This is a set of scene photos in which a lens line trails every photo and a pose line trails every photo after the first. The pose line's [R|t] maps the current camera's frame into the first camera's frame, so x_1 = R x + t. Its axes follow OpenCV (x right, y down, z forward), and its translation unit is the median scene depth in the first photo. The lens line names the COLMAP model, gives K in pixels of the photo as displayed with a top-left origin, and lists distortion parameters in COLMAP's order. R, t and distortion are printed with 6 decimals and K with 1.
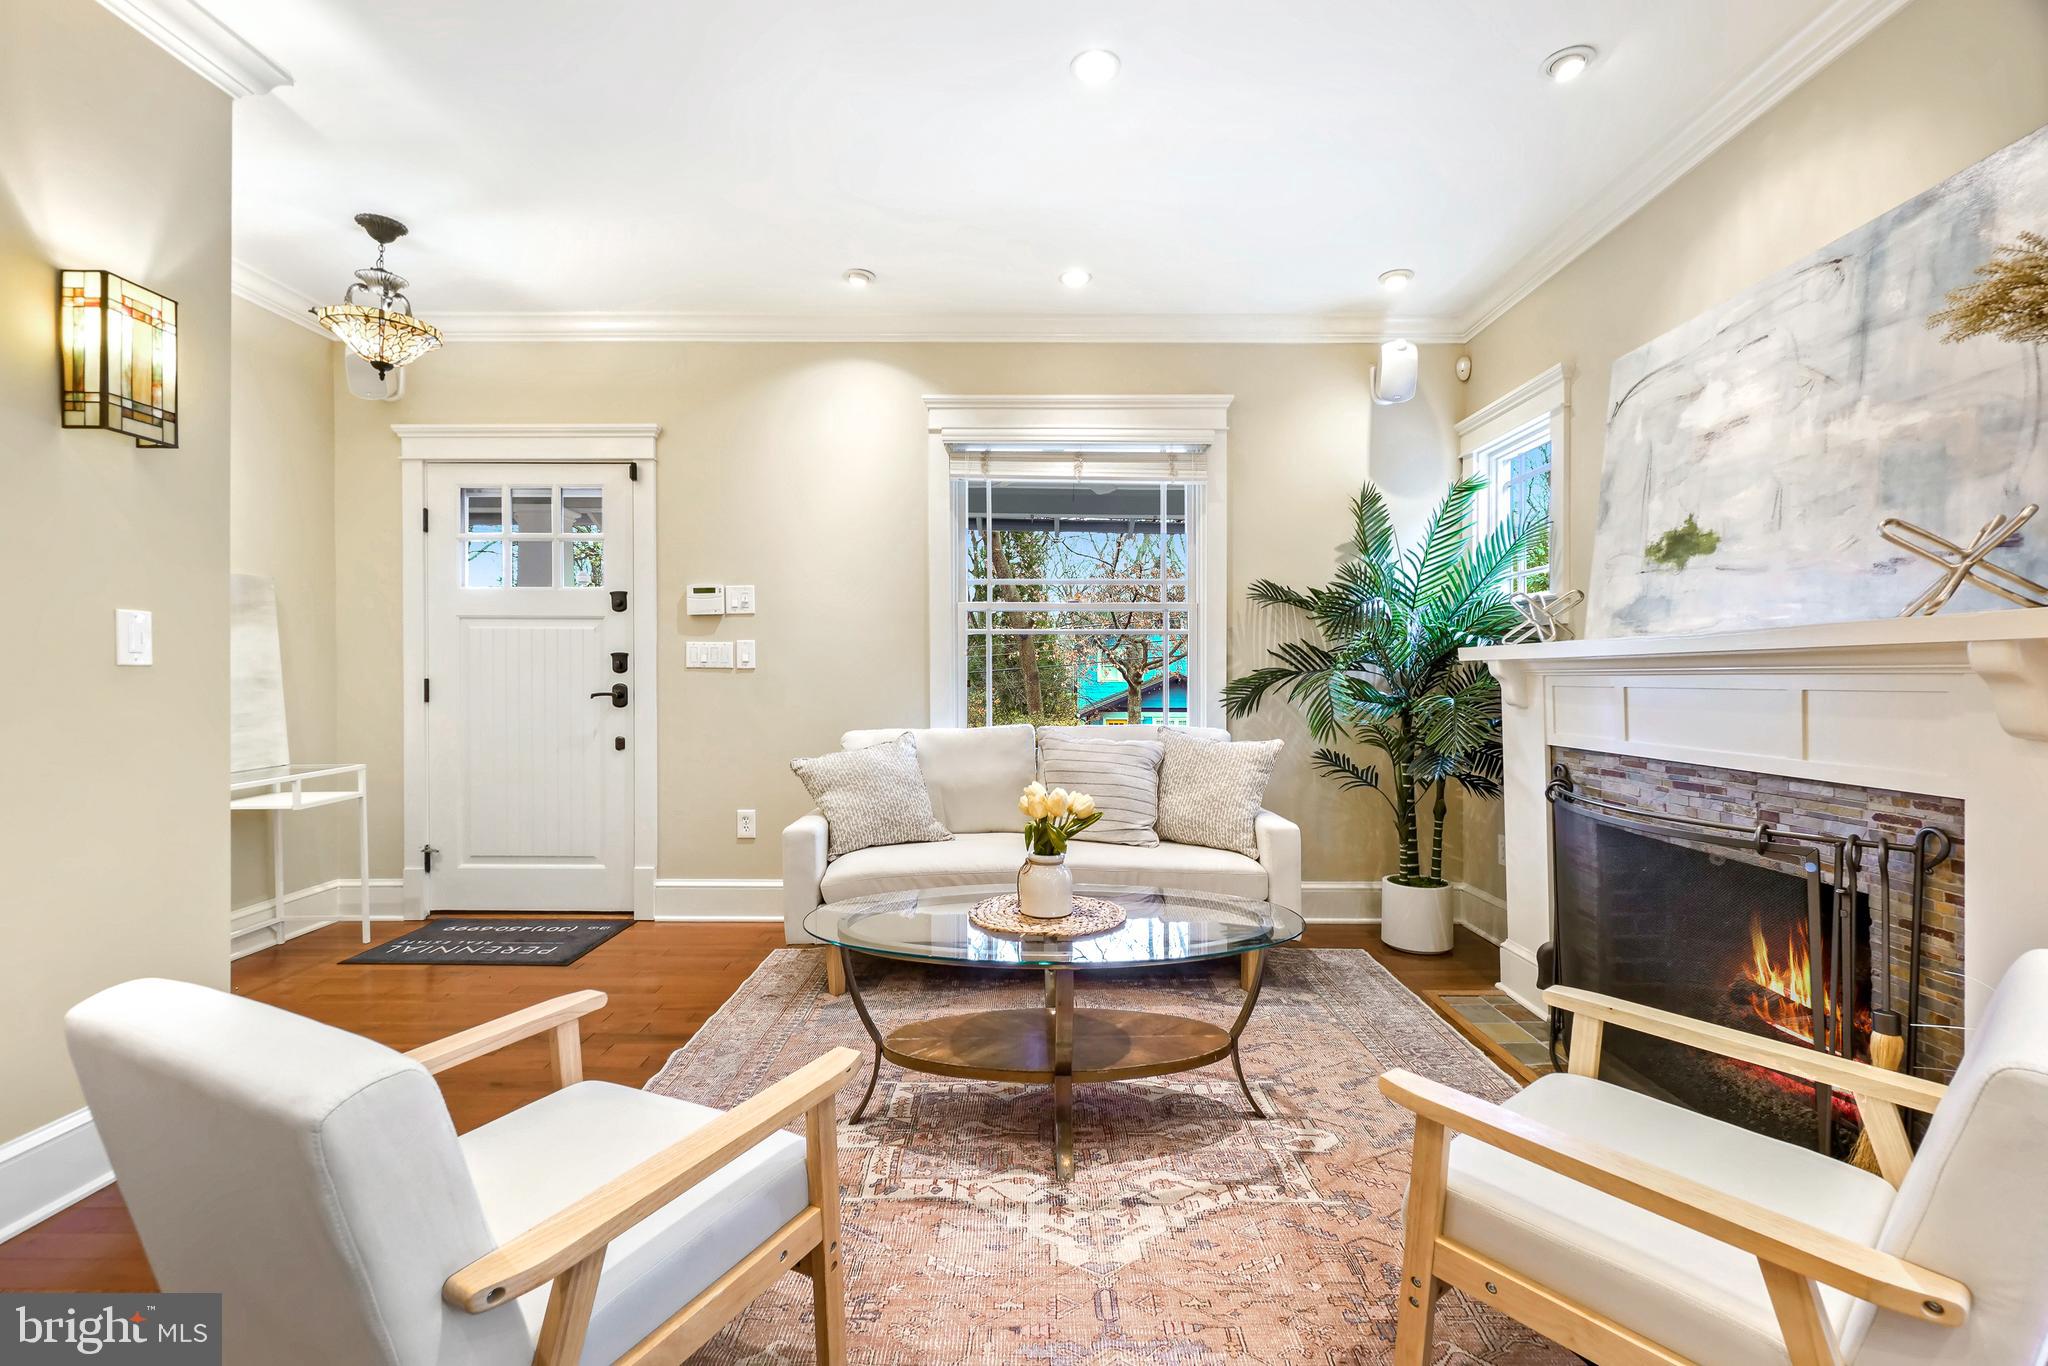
lens RADIAL K [[915.4, 0, 1016.1], [0, 915.4, 681.2], [0, 0, 1]] dist [-0.003912, -0.000720]
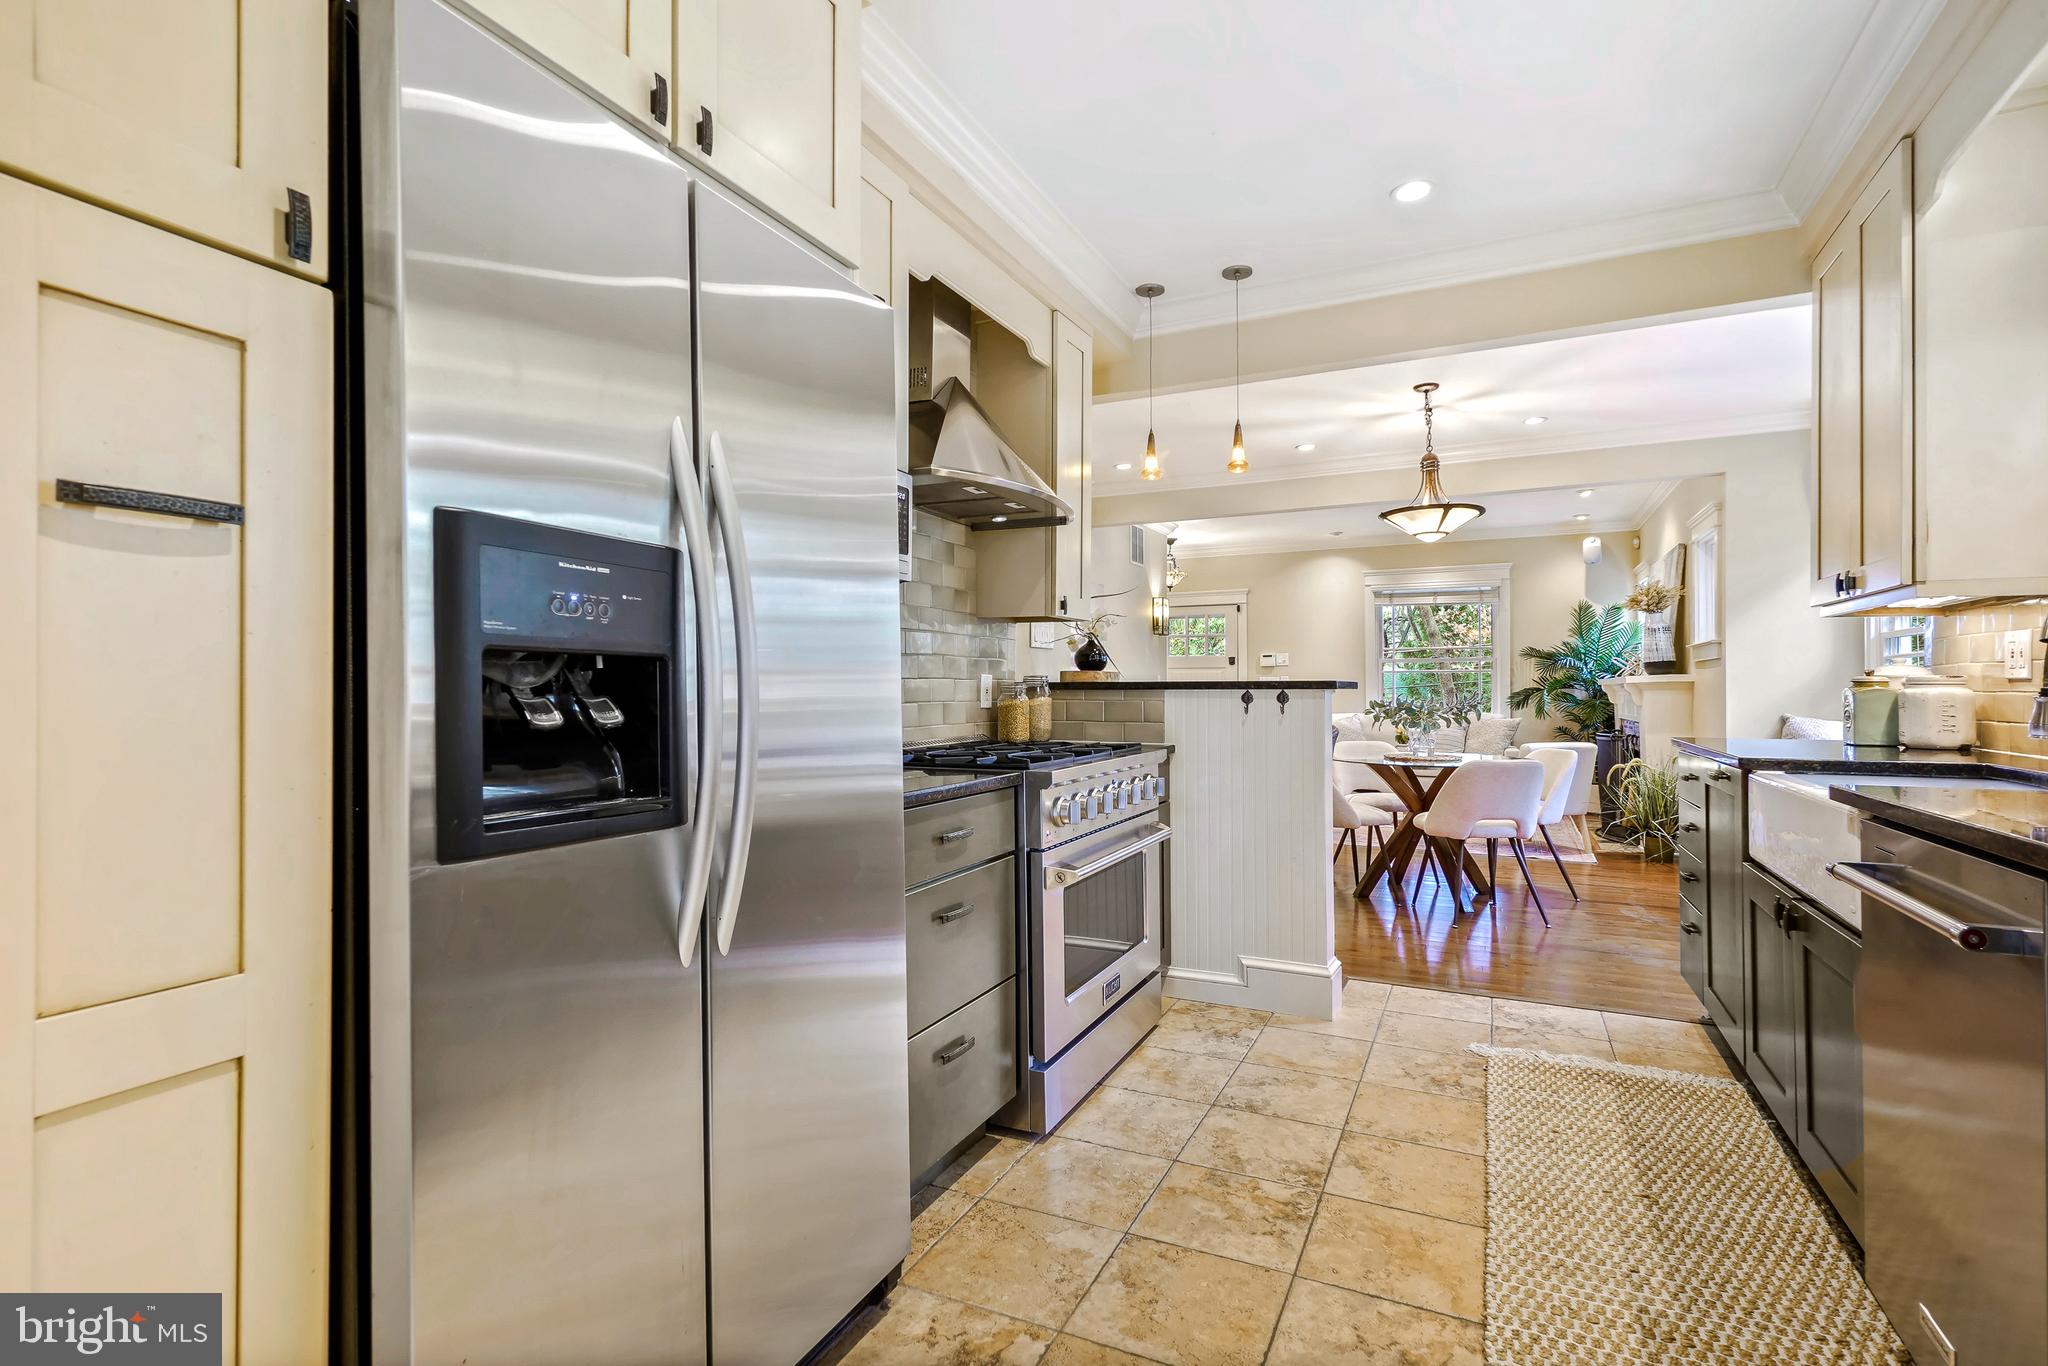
lens RADIAL K [[960.1, 0, 1018.8], [0, 960.1, 650.9], [0, 0, 1]] dist [-0.003445, -0.000206]
pose [[0.899105, -0.020159, -0.437268, 0.221888], [-0.000194, 0.998921, -0.046450, 0.005859], [0.437732, 0.041848, 0.898131, -1.971150]]
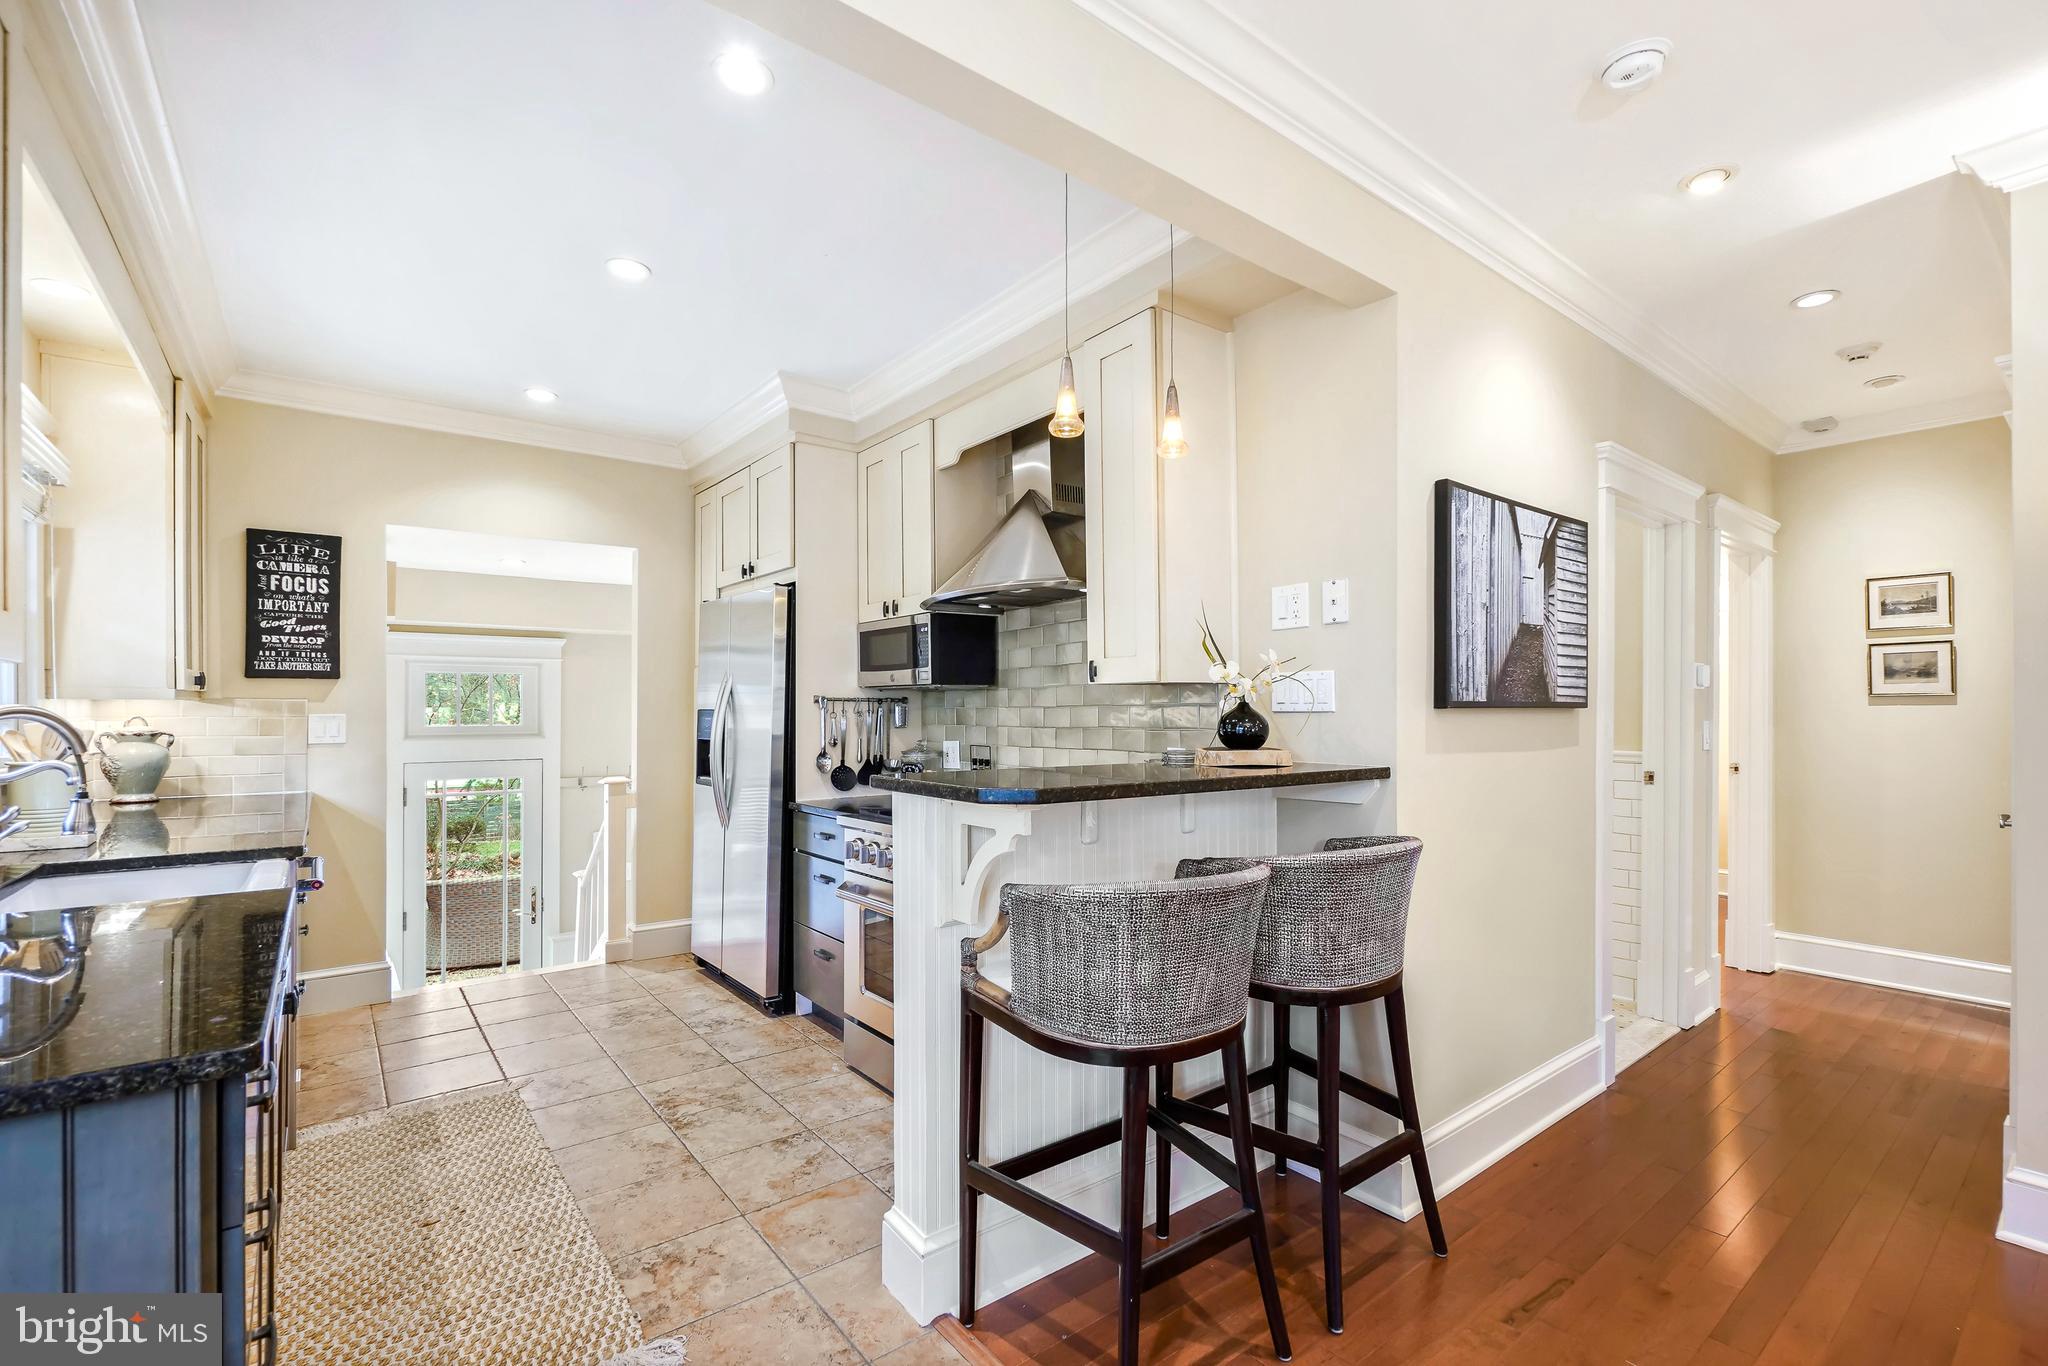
lens RADIAL K [[915.4, 0, 1040.4], [0, 915.4, 690.6], [0, 0, 1]] dist [-0.003912, -0.000720]
pose [[-0.782505, -0.018072, -0.622382, 0.387063], [-0.006186, 0.999755, -0.021253, -0.055406], [0.622614, -0.012781, -0.782425, -0.356675]]
